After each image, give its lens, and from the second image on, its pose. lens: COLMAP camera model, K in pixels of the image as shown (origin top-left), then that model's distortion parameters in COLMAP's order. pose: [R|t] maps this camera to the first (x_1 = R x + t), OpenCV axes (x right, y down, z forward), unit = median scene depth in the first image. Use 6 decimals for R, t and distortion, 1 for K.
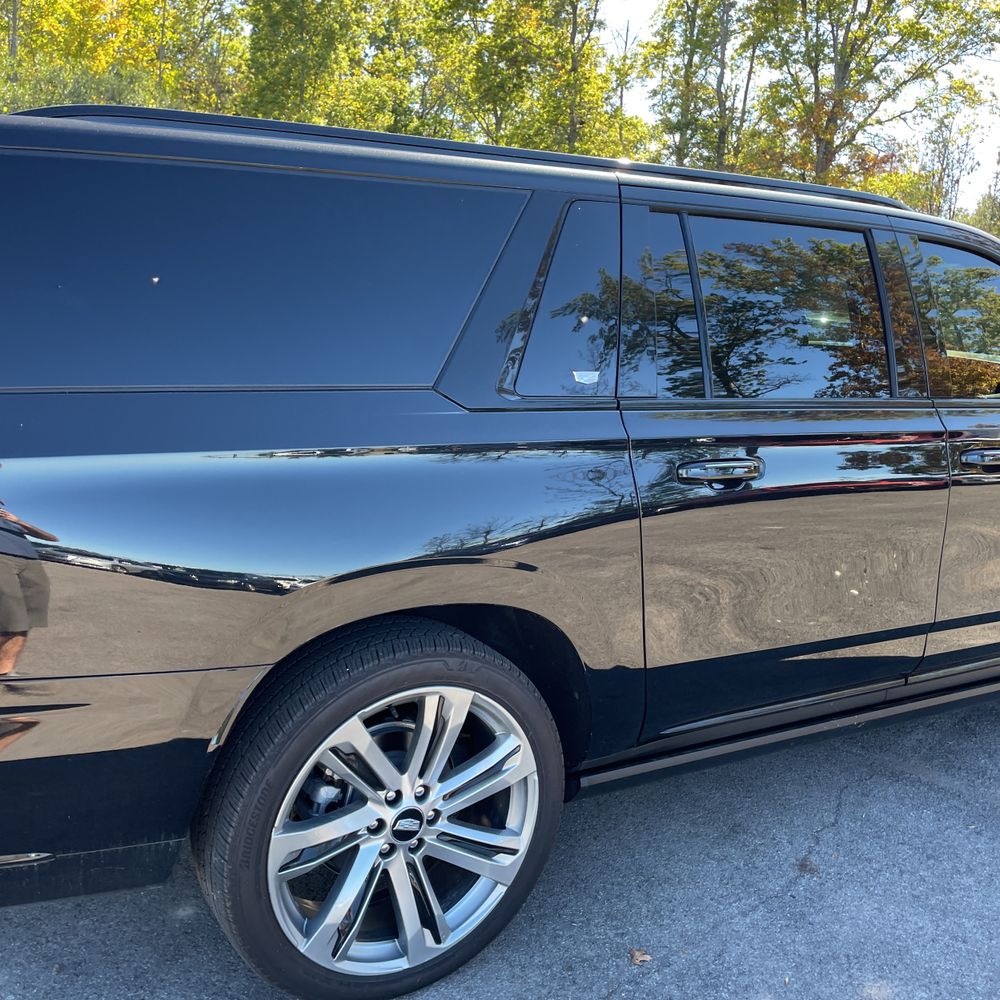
lens RADIAL K [[1013.8, 0, 503.3], [0, 1013.8, 504.3], [0, 0, 1]] dist [0.089642, -0.118909]
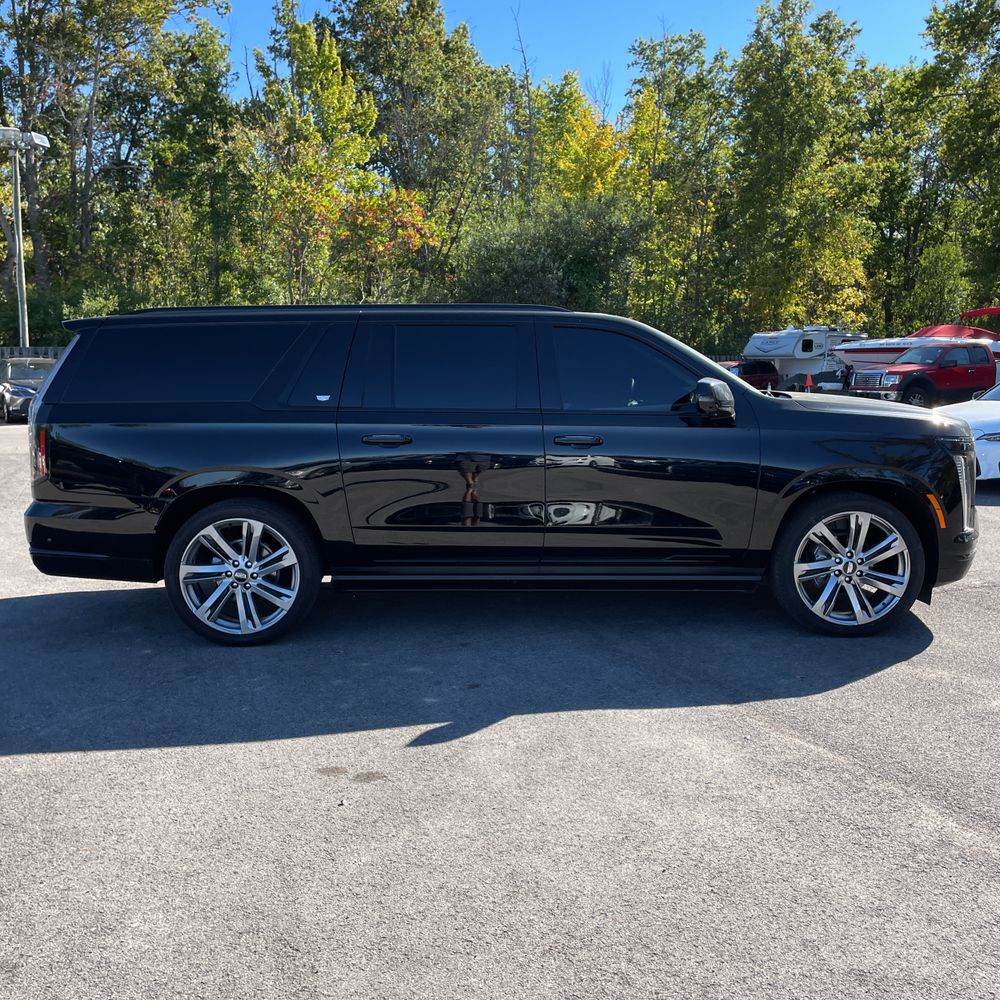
lens RADIAL K [[1010.6, 0, 495.3], [0, 1010.6, 517.6], [0, 0, 1]] dist [0.043996, -0.014818]
pose [[0.873020, 0.019771, -0.487283, 1.626847], [-0.052629, 0.997162, -0.053831, 0.264526], [0.484836, 0.072641, 0.871583, -0.865506]]
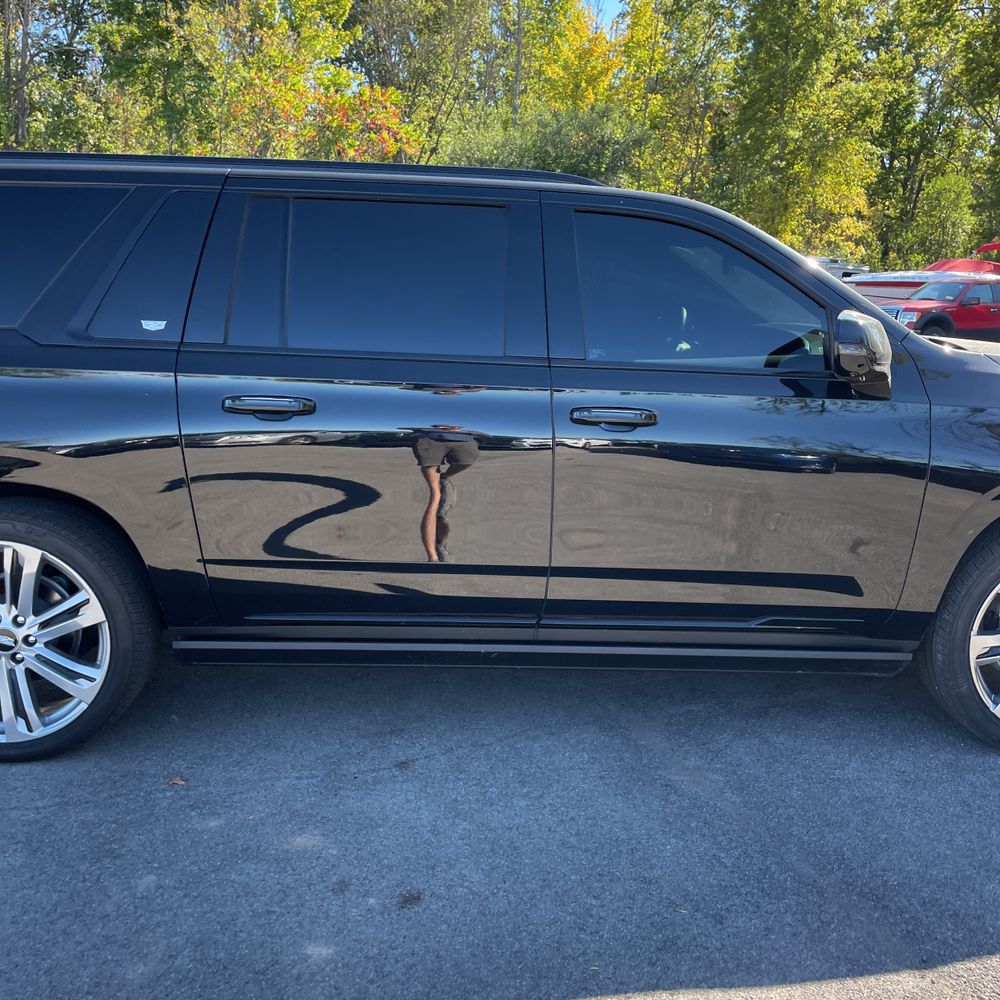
lens RADIAL K [[1013.8, 0, 503.3], [0, 1013.8, 504.3], [0, 0, 1]] dist [0.089642, -0.118909]
pose [[0.887243, 0.070954, -0.455813, 1.120756], [-0.078511, 0.996910, 0.002361, 0.066801], [0.454572, 0.033692, 0.890073, 0.039525]]
